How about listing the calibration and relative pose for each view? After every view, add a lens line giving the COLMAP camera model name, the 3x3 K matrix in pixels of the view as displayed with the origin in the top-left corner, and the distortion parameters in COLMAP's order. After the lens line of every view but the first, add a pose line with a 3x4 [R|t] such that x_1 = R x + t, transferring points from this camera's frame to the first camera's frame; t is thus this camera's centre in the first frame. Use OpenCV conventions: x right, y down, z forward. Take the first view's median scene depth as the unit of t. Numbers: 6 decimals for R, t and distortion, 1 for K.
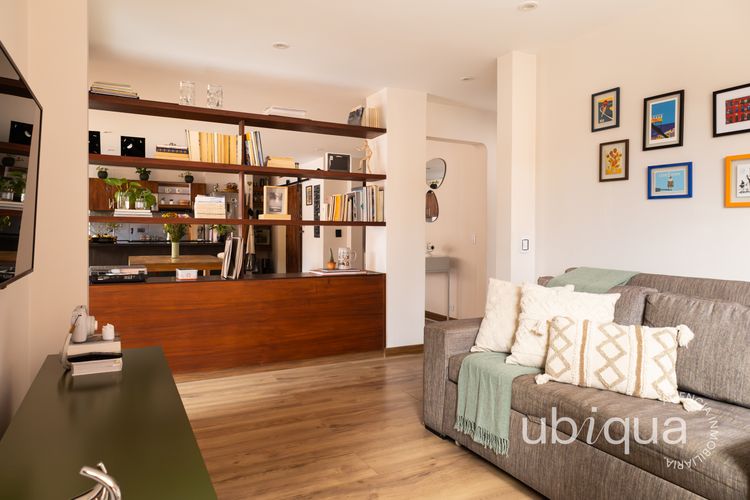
lens RADIAL K [[497.8, 0, 373.4], [0, 497.8, 244.6], [0, 0, 1]] dist [-0.000240, 0.002774]
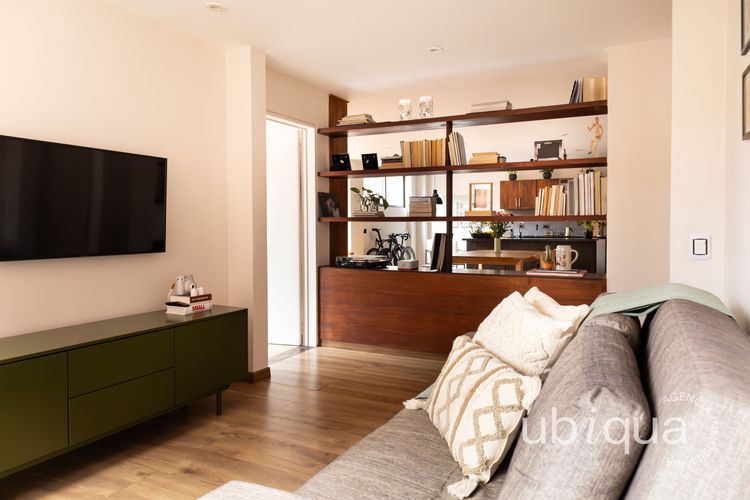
lens RADIAL K [[497.8, 0, 375.5], [0, 497.8, 246.6], [0, 0, 1]] dist [-0.000240, 0.002774]
pose [[0.585091, 0.026075, -0.810549, 0.522020], [-0.016373, 0.999659, 0.020340, -0.005130], [0.810803, 0.001371, 0.585318, 0.250956]]
